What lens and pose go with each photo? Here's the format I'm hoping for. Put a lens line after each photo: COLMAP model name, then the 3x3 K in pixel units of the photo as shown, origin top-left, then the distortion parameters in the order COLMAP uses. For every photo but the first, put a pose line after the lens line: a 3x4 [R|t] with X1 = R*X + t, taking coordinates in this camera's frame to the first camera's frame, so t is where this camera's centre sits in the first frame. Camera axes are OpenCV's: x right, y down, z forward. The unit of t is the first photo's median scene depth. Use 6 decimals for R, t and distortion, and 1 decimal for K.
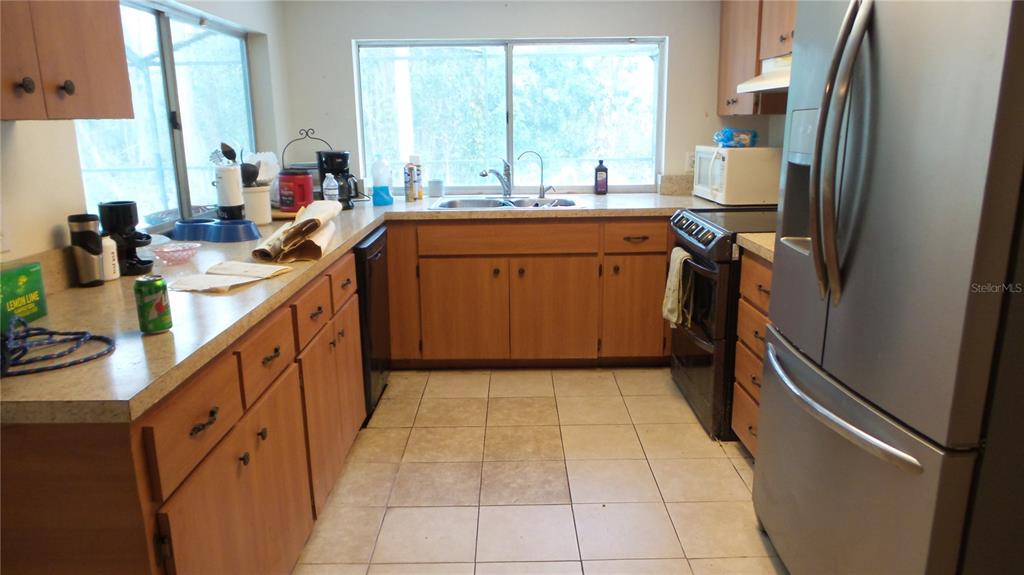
lens RADIAL K [[687.2, 0, 511.4], [0, 687.2, 286.8], [0, 0, 1]] dist [-0.019794, 0.001170]
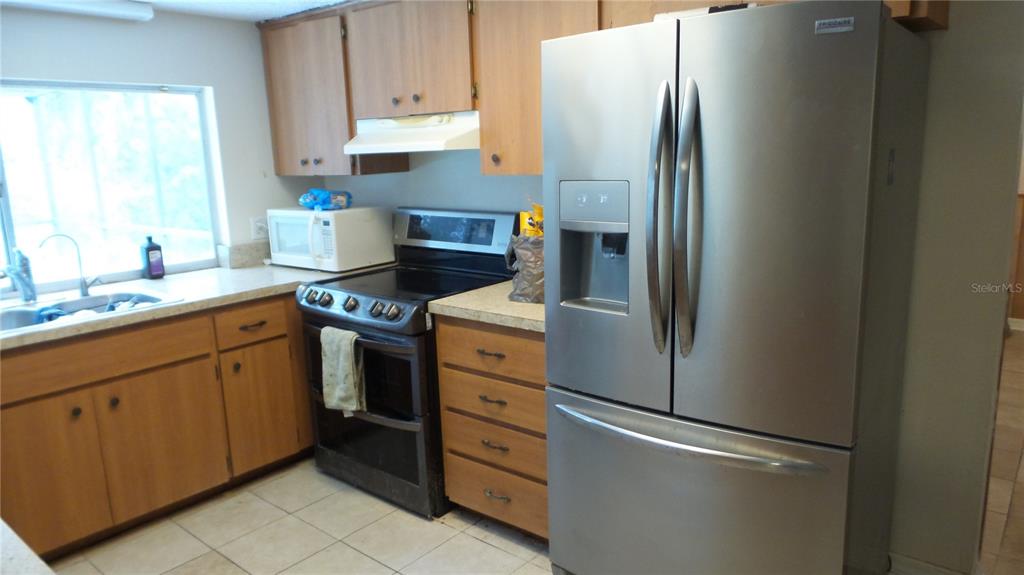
lens RADIAL K [[687.2, 0, 511.2], [0, 687.2, 290.0], [0, 0, 1]] dist [-0.019794, 0.001170]
pose [[0.640920, -0.157858, 0.751201, -0.236374], [0.201069, 0.978981, 0.034172, -0.077511], [-0.740806, 0.129142, 0.659189, 0.208295]]
